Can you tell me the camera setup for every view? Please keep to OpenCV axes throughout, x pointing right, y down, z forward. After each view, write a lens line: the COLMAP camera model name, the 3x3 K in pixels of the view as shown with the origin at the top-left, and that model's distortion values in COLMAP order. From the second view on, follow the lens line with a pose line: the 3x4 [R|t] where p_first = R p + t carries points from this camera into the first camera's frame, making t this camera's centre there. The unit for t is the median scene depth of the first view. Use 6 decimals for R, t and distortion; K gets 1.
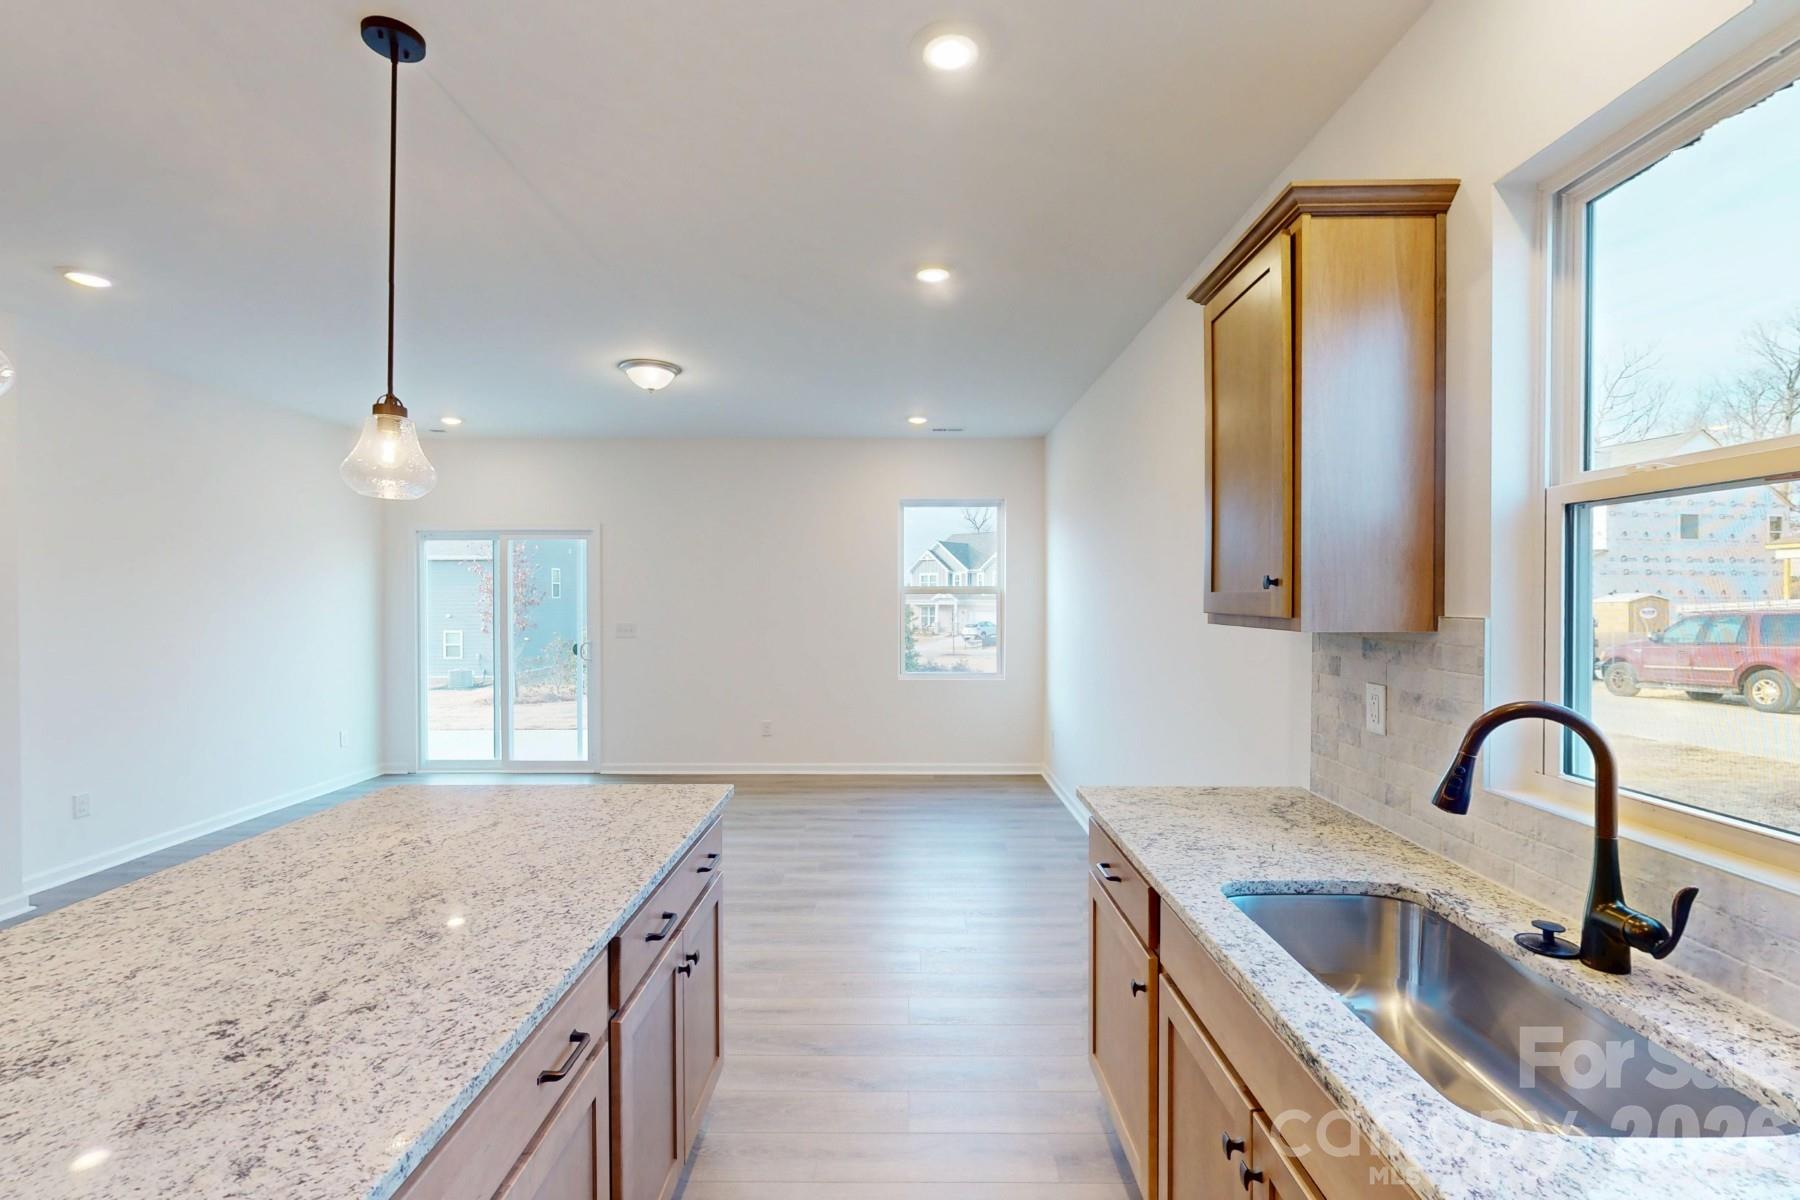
lens RADIAL K [[782.5, 0, 901.3], [0, 782.5, 602.2], [0, 0, 1]] dist [-0.001238, 0.000630]
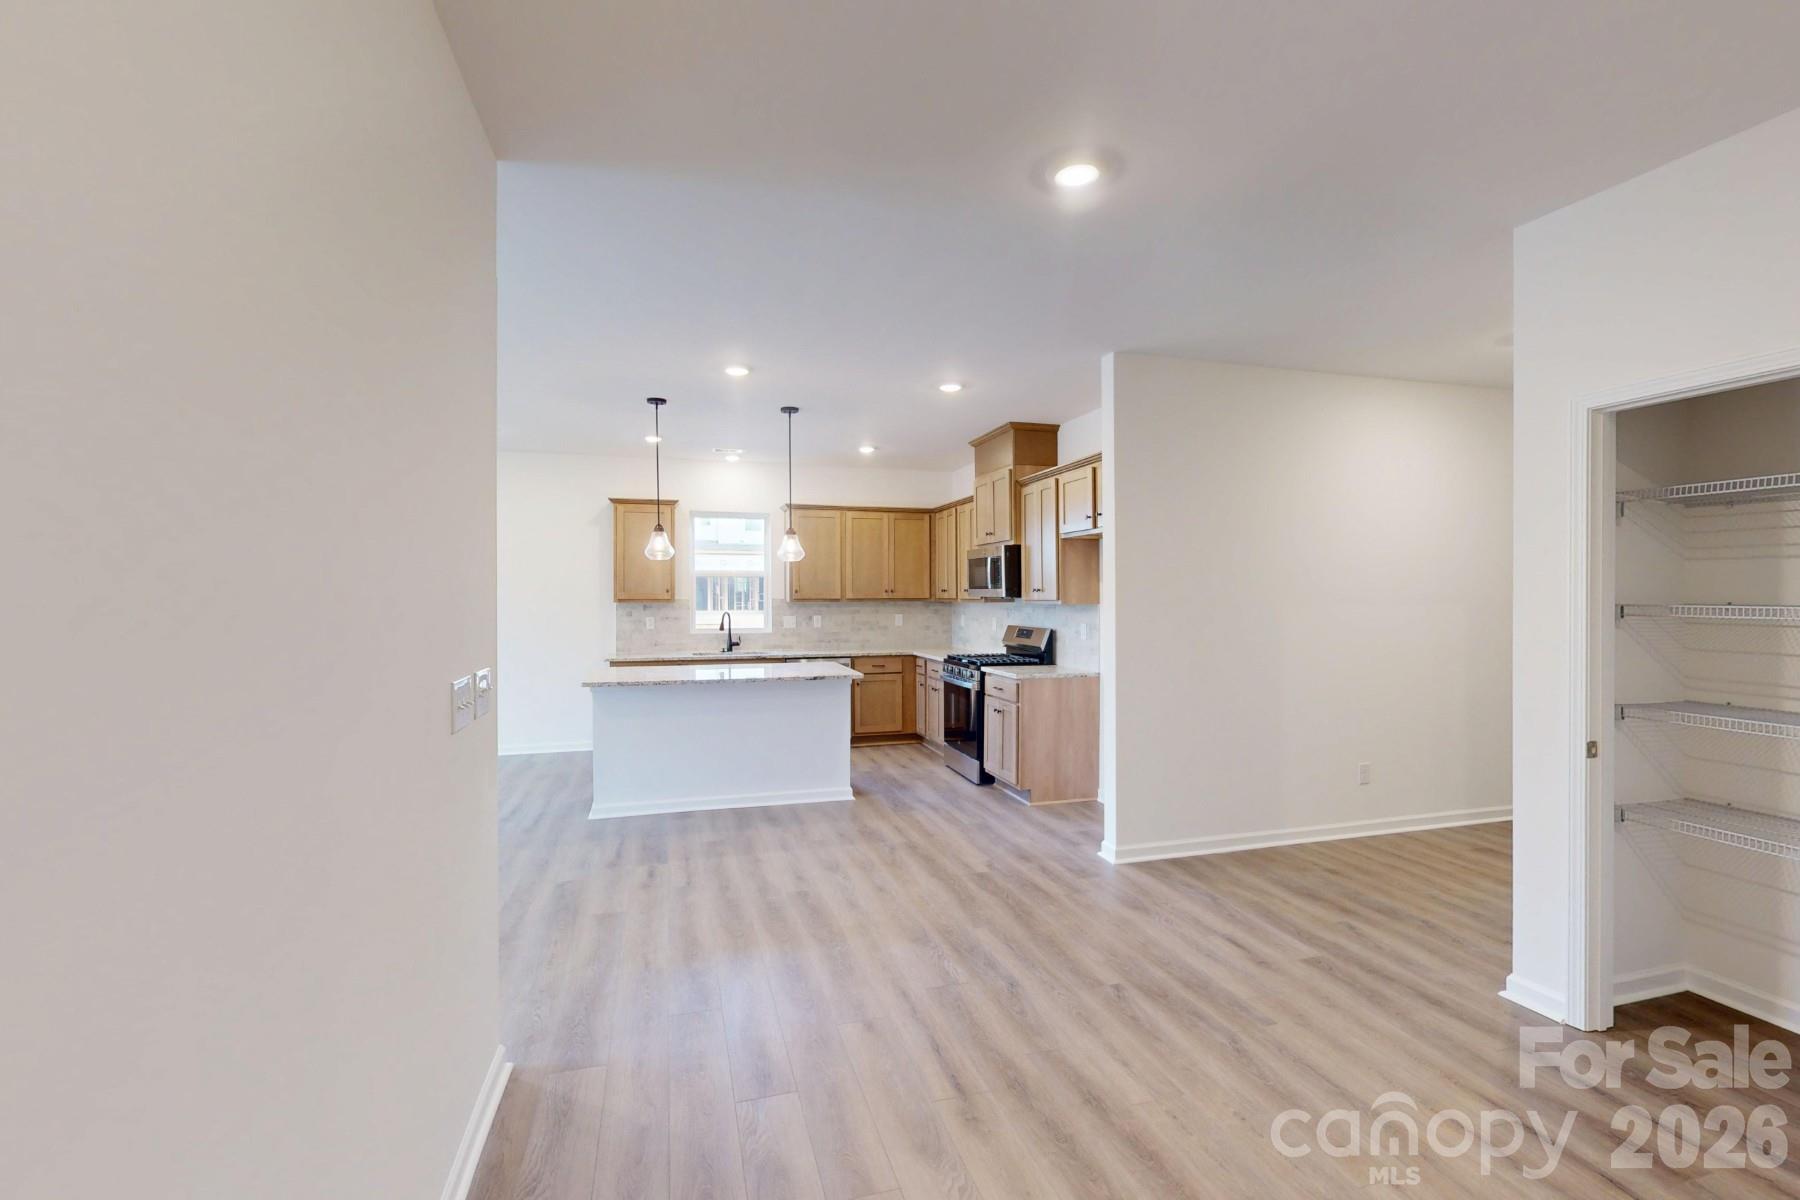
lens RADIAL K [[782.5, 0, 899.6], [0, 782.5, 601.6], [0, 0, 1]] dist [-0.001238, 0.000630]
pose [[-0.286988, -0.008217, 0.957899, -4.170231], [0.007245, 0.999916, 0.010748, -0.003569], [-0.957907, 0.010024, -0.286905, 1.106187]]
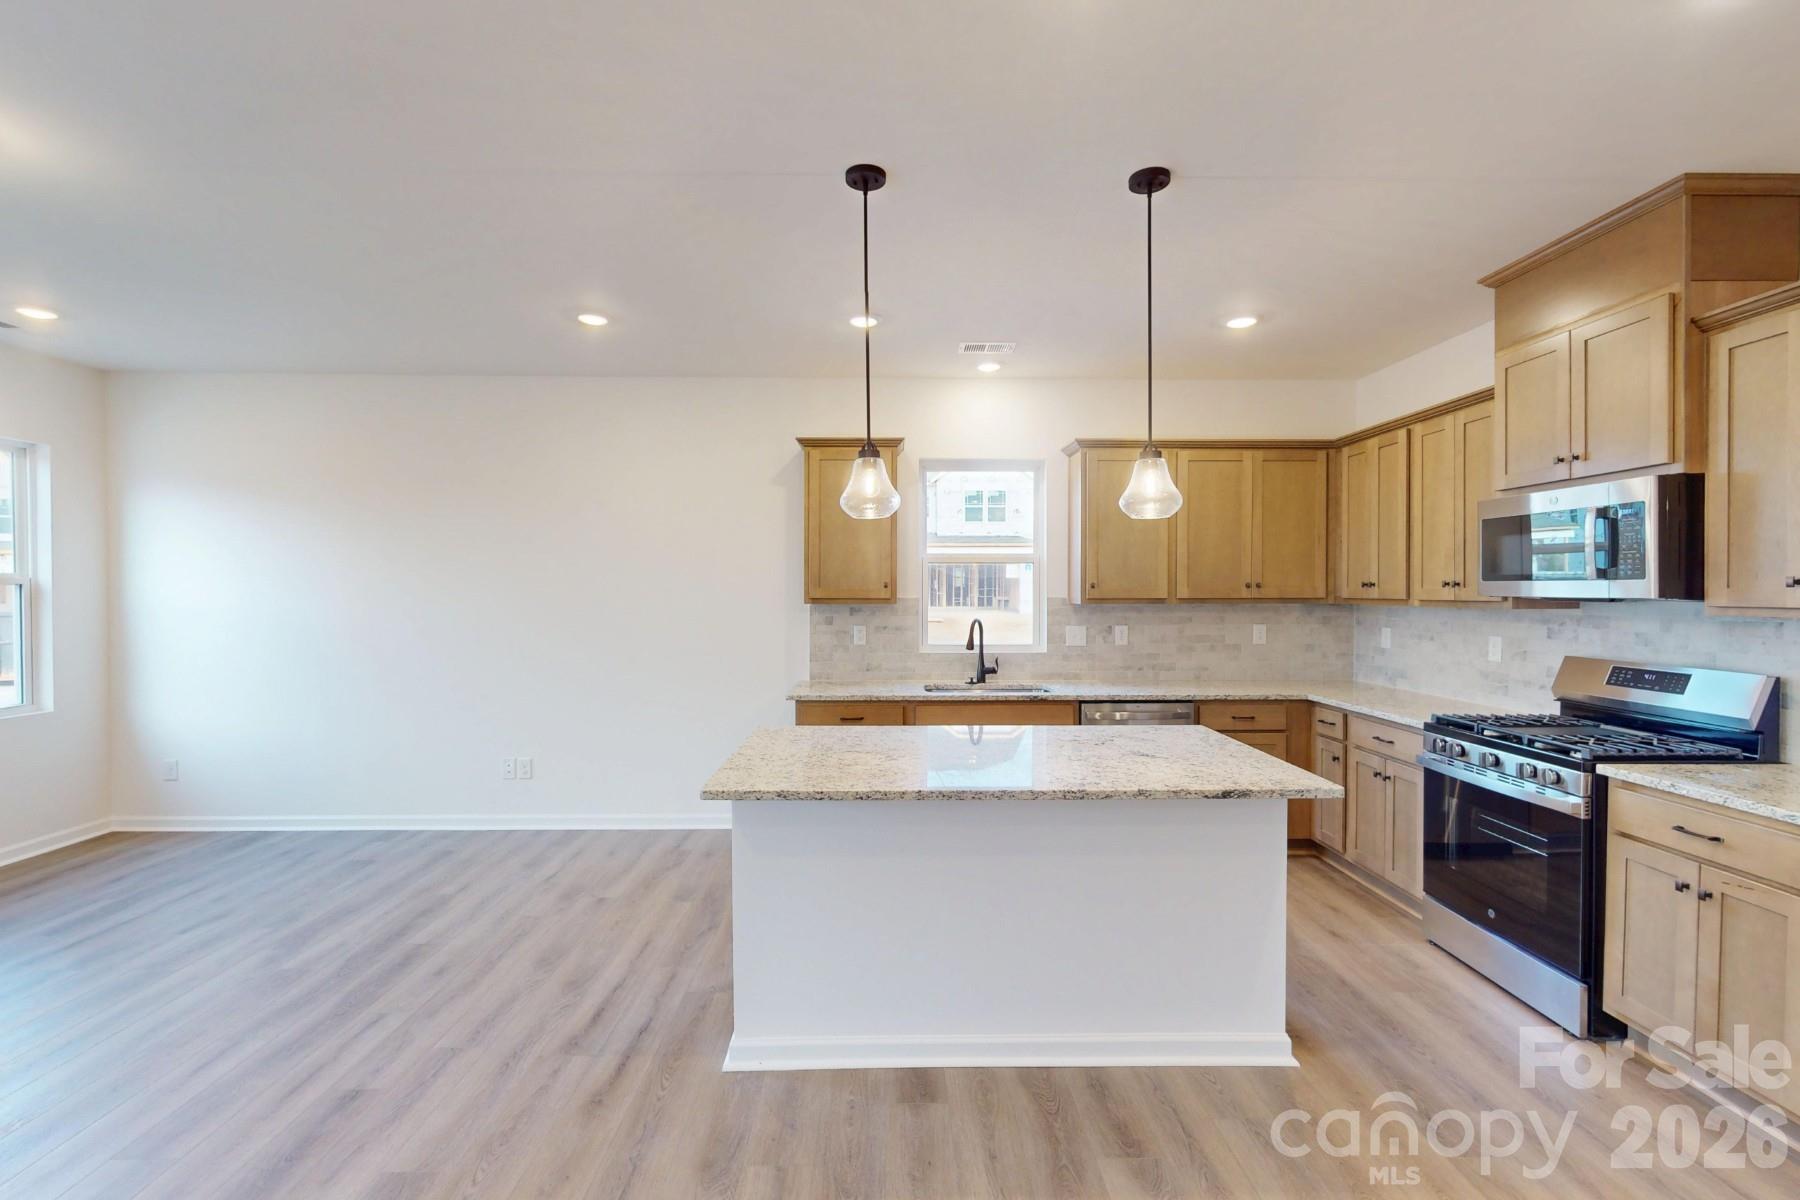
lens RADIAL K [[782.5, 0, 899.8], [0, 782.5, 601.2], [0, 0, 1]] dist [-0.001238, 0.000630]
pose [[-0.021543, -0.014326, 0.999665, -2.274940], [0.006134, 0.999877, 0.014461, -0.009544], [-0.999749, 0.006443, -0.021453, 1.102909]]
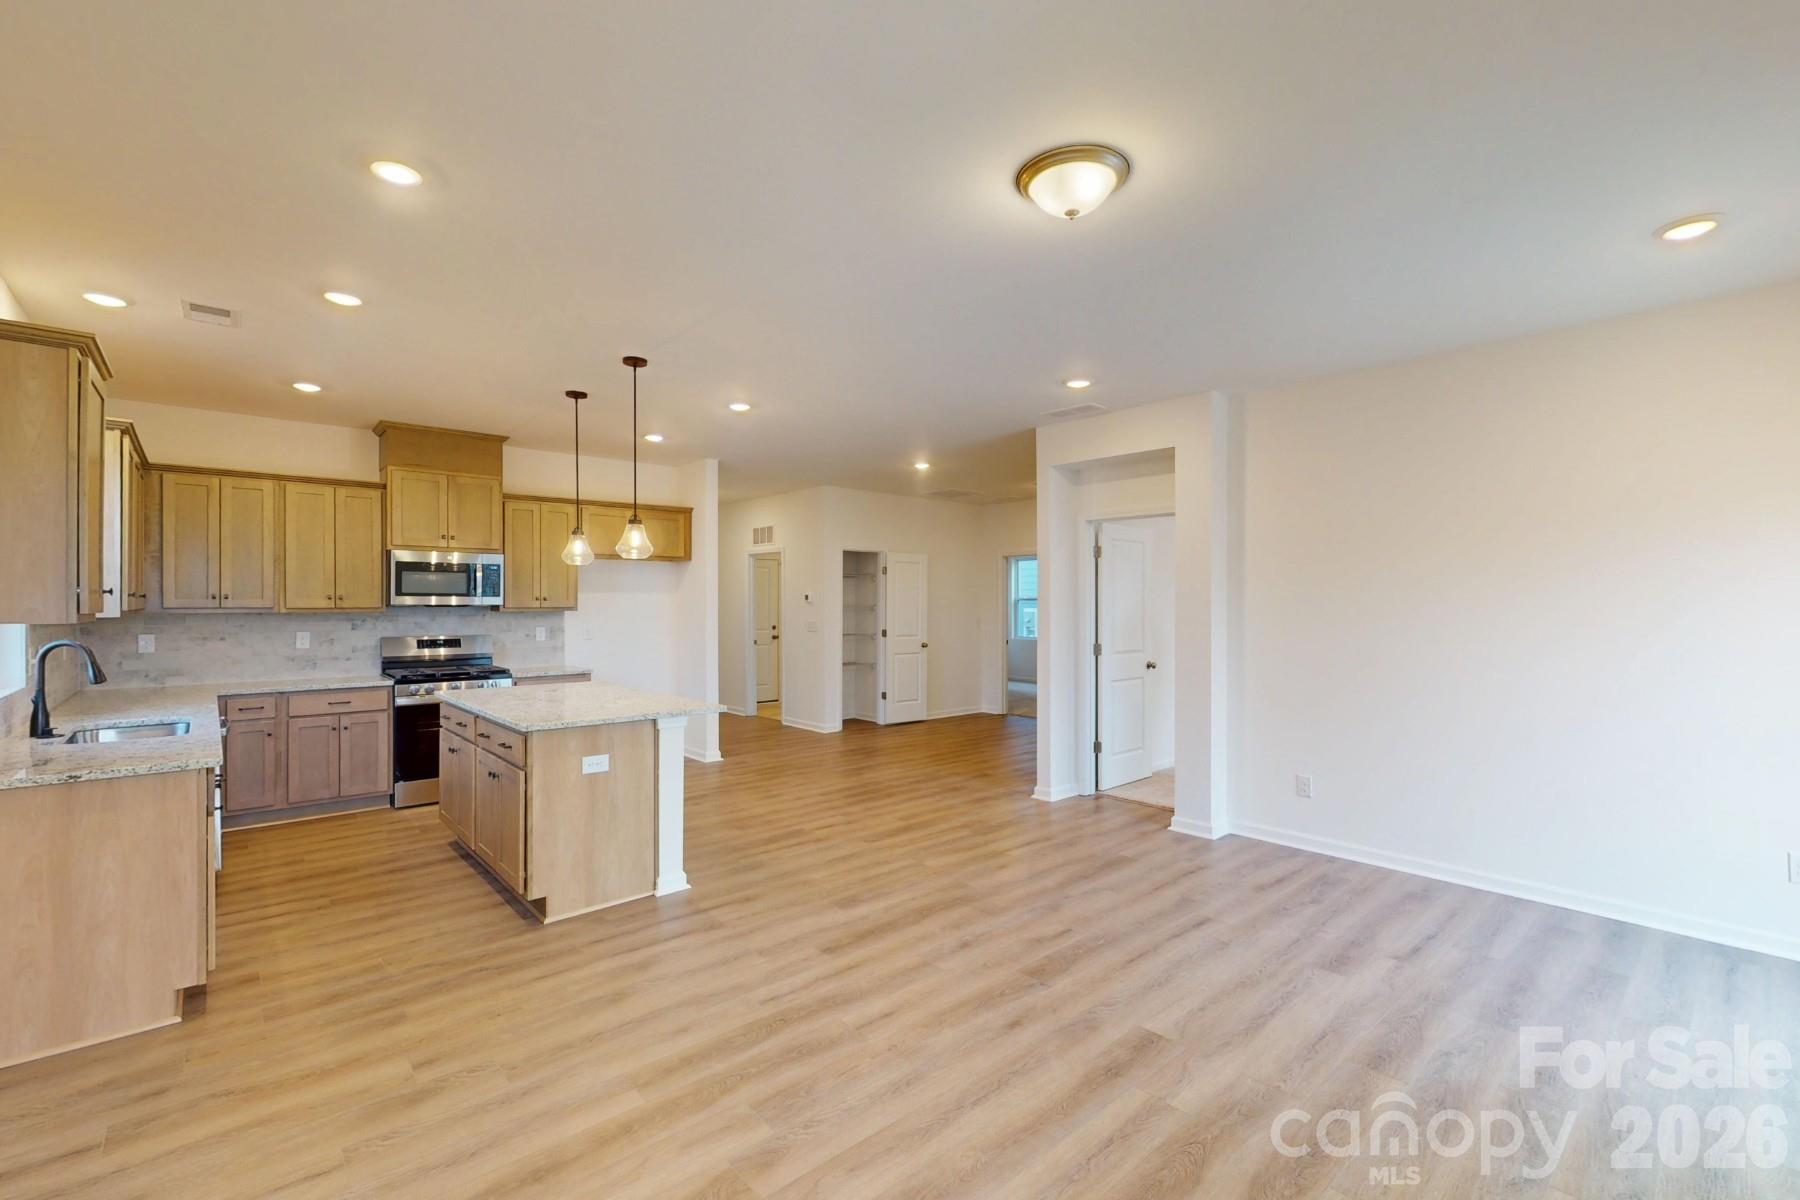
lens RADIAL K [[782.5, 0, 901.3], [0, 782.5, 600.4], [0, 0, 1]] dist [-0.001238, 0.000630]
pose [[-0.744758, -0.002187, -0.667331, 0.358260], [-0.004537, 0.999988, 0.001787, -0.020544], [0.667319, 0.004358, -0.744759, 3.701743]]
